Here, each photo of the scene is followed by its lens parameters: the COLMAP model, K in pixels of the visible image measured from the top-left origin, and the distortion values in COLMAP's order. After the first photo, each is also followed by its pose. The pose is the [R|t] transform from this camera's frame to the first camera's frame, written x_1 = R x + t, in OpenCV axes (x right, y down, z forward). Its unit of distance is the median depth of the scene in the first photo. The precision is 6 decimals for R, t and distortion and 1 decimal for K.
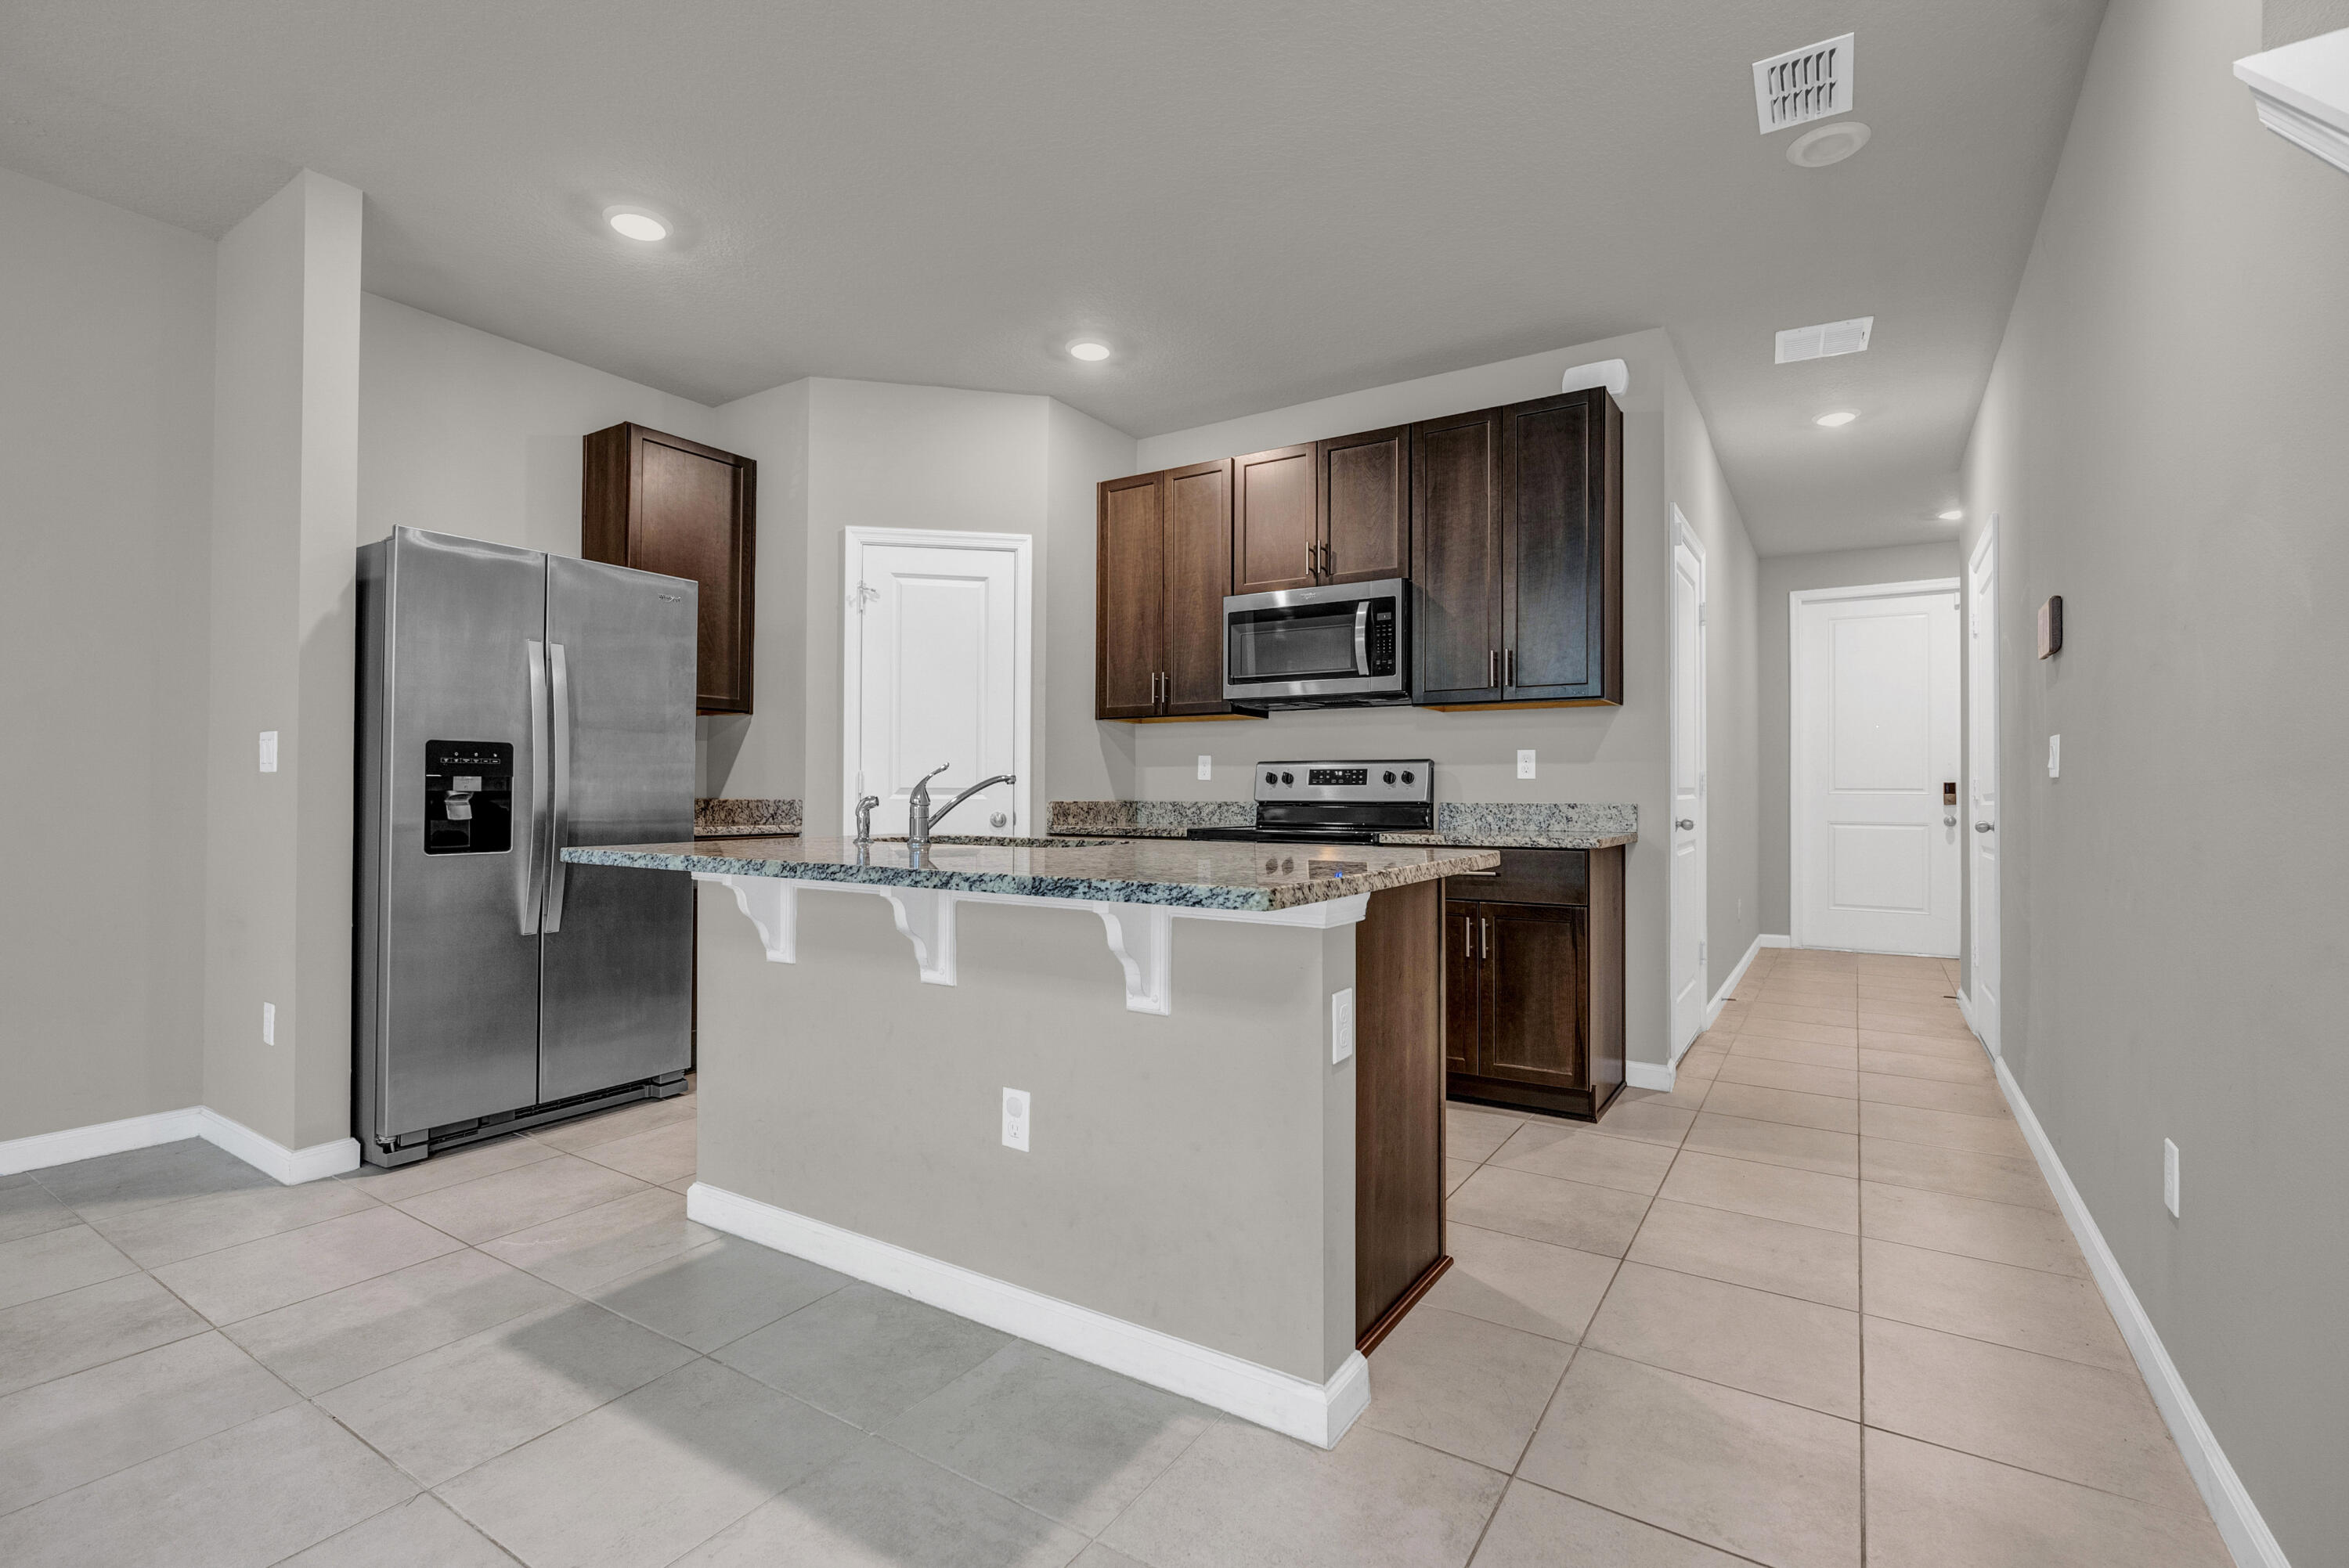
lens RADIAL K [[1064.5, 0, 1185.3], [0, 1064.5, 783.1], [0, 0, 1]] dist [-0.013958, 0.006517]
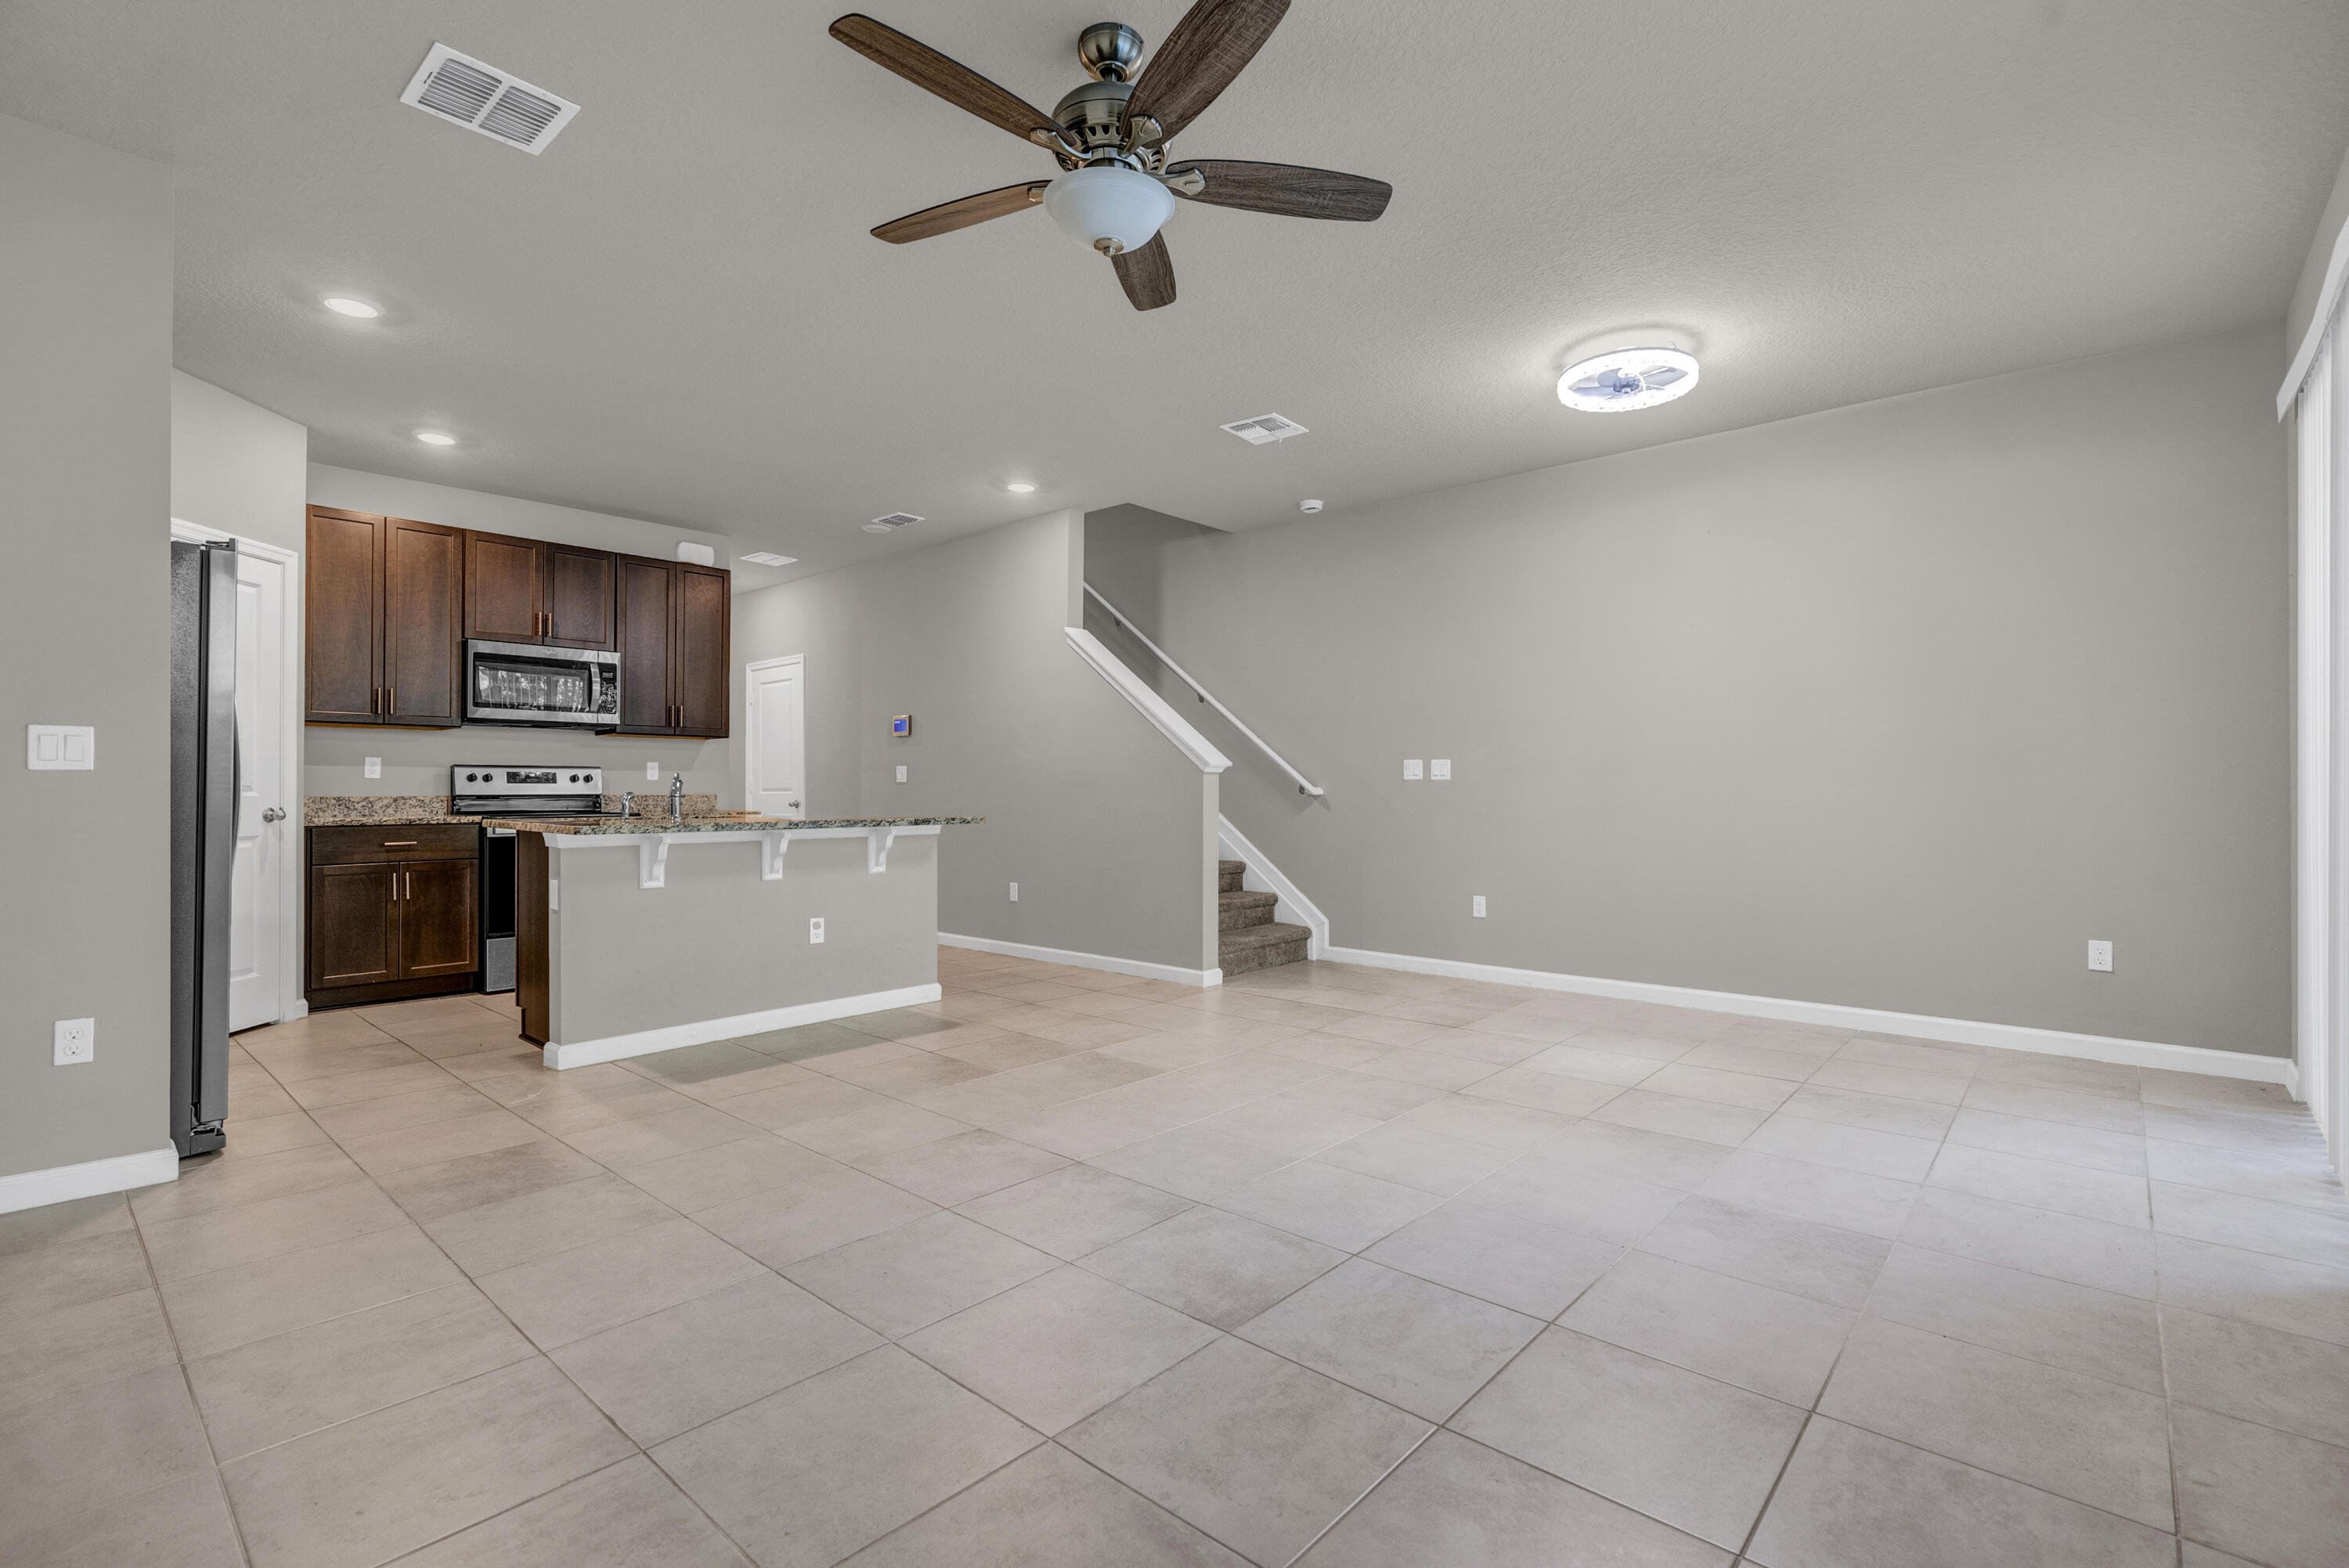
lens RADIAL K [[1064.5, 0, 1185.3], [0, 1064.5, 783.1], [0, 0, 1]] dist [-0.013958, 0.006517]
pose [[0.151947, 0.002674, 0.988385, -1.188922], [-0.009542, 0.999954, -0.001238, -0.005223], [-0.988343, -0.009243, 0.151966, -0.073046]]
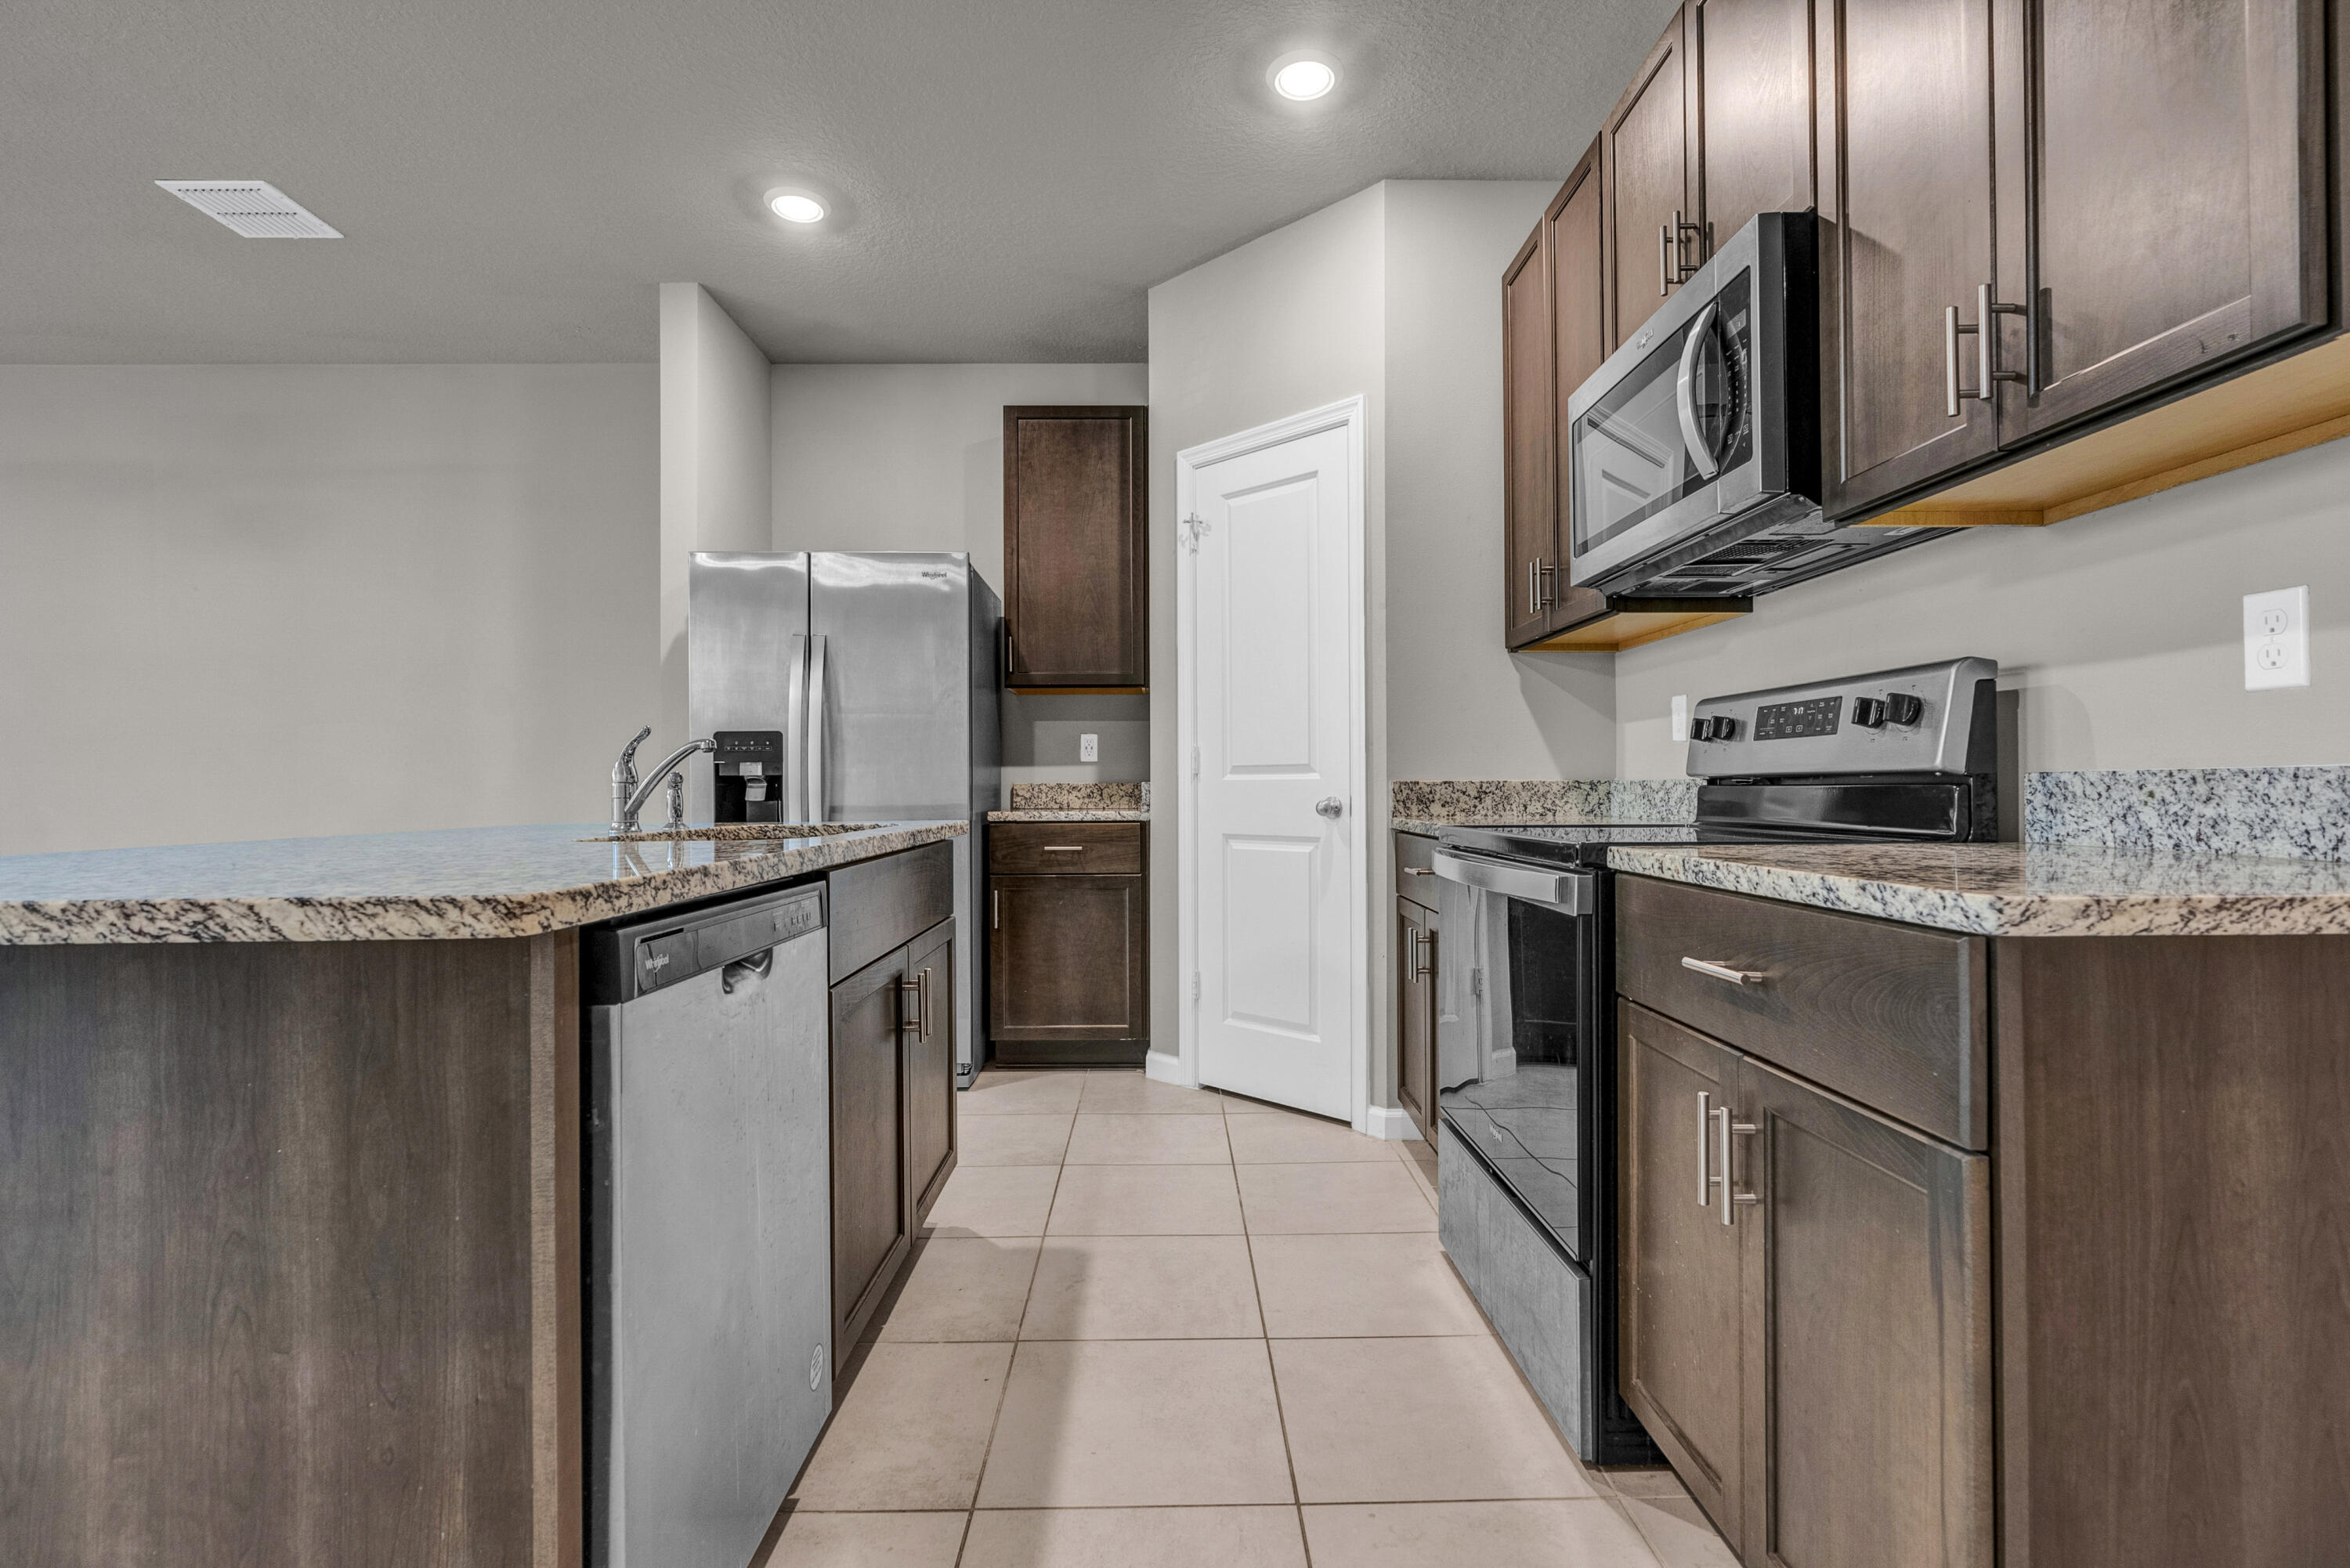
lens RADIAL K [[1074.1, 0, 1175.0], [0, 1074.1, 784.0], [0, 0, 1]] dist [-0.010407, 0.006098]
pose [[0.553008, -0.008852, -0.833129, 0.401025], [0.017552, 0.999845, 0.001027, 0.017759], [0.832991, -0.015191, 0.553078, 0.567610]]
